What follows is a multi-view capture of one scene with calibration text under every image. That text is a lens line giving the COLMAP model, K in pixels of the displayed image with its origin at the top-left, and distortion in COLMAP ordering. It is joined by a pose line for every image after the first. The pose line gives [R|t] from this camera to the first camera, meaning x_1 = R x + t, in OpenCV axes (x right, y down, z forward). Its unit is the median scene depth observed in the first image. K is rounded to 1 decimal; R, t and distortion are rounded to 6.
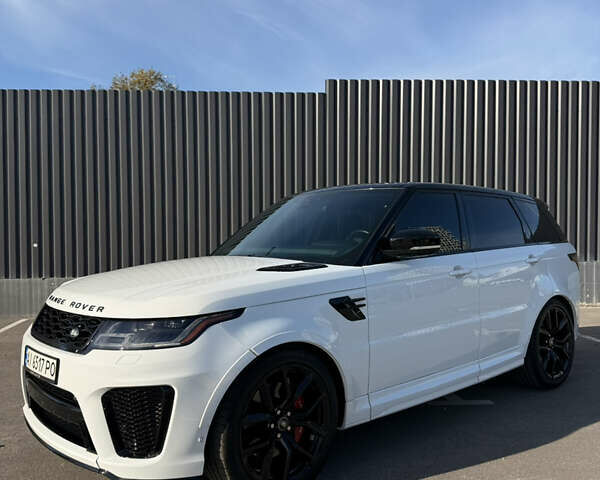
lens RADIAL K [[566.7, 0, 293.4], [0, 566.7, 241.8], [0, 0, 1]] dist [0.172937, -0.361748]
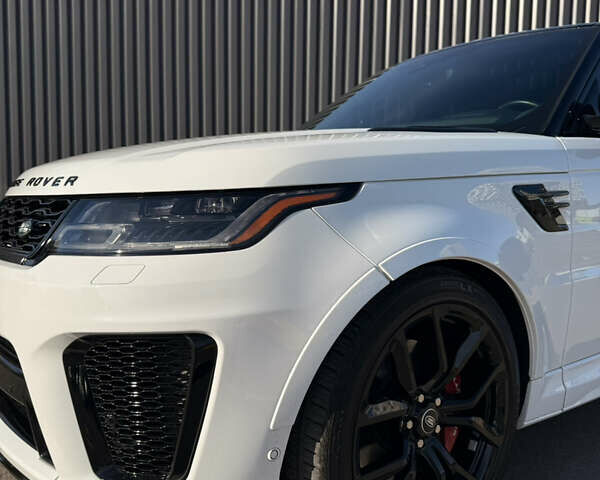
lens RADIAL K [[566.7, 0, 293.4], [0, 566.7, 241.8], [0, 0, 1]] dist [0.172937, -0.361748]
pose [[0.997688, 0.026140, -0.062726, -0.104703], [-0.022156, 0.997743, 0.063389, 0.128666], [0.064241, -0.061853, 0.996016, 0.488525]]
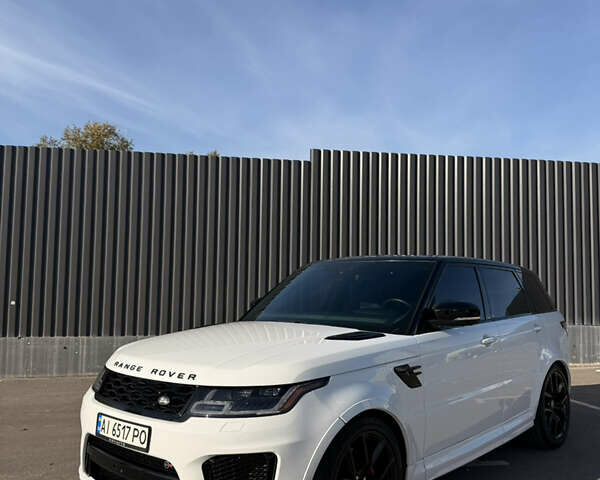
lens RADIAL K [[566.7, 0, 293.4], [0, 566.7, 241.8], [0, 0, 1]] dist [0.172937, -0.361748]
pose [[0.993752, 0.026149, 0.108501, -0.260715], [-0.015642, 0.995203, -0.096577, -0.028847], [-0.110506, 0.094277, 0.989394, -0.074570]]
